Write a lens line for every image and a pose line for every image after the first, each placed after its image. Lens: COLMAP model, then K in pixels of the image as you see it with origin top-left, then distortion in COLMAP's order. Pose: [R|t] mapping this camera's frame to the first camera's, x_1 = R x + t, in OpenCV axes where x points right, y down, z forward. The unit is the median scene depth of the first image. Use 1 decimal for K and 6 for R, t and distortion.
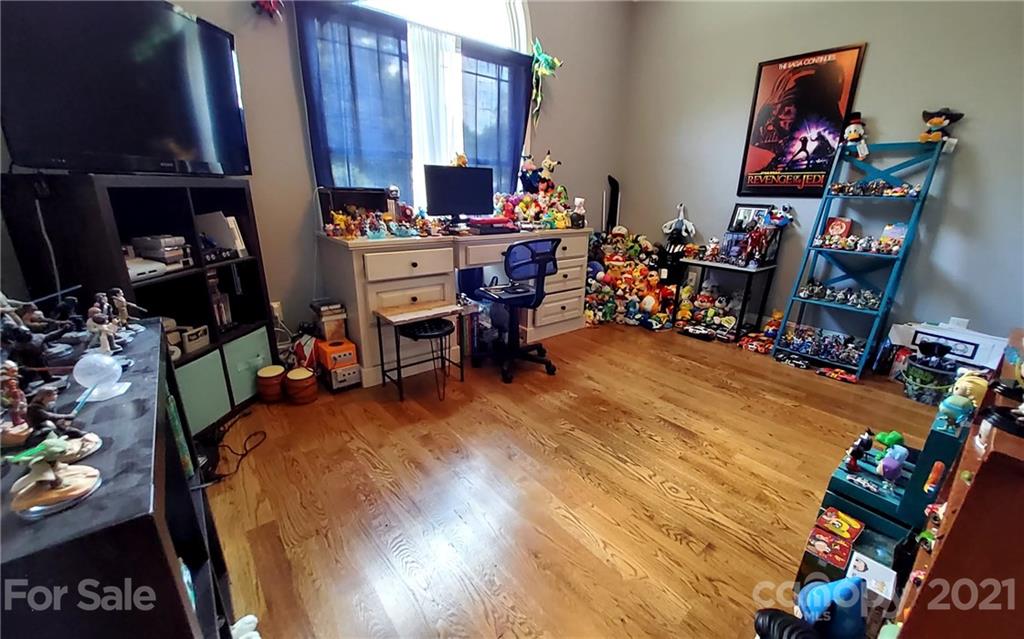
lens RADIAL K [[410.2, 0, 516.3], [0, 410.2, 326.1], [0, 0, 1]] dist [0.012159, -0.013848]
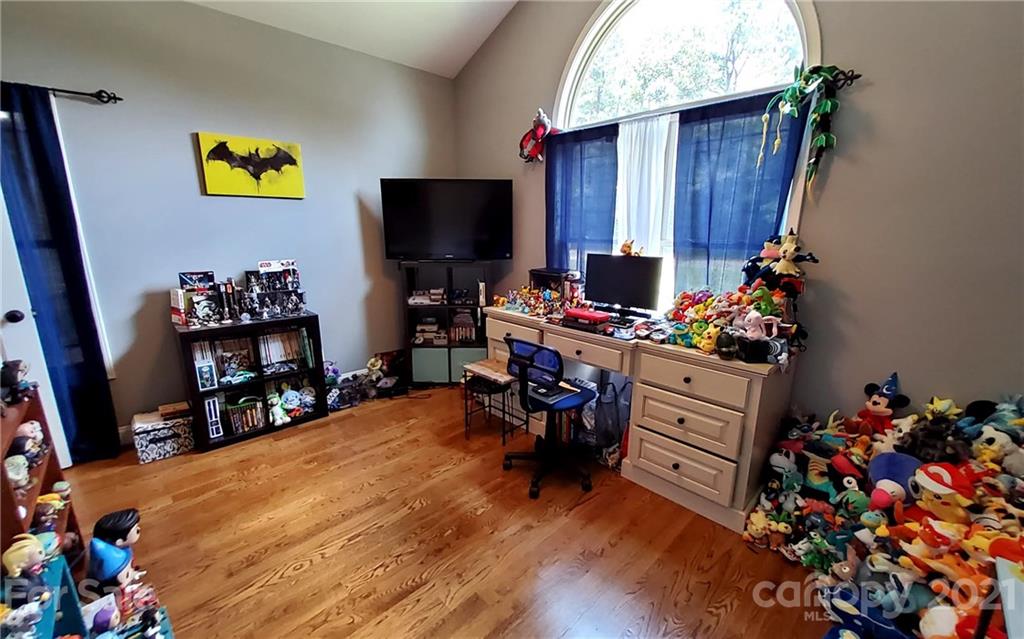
lens RADIAL K [[410.2, 0, 516.3], [0, 410.2, 326.1], [0, 0, 1]] dist [0.012159, -0.013848]
pose [[0.076054, 0.213165, -0.974052, 0.906158], [-0.309182, 0.933772, 0.180209, -0.386219], [0.947957, 0.287454, 0.136924, 0.810512]]
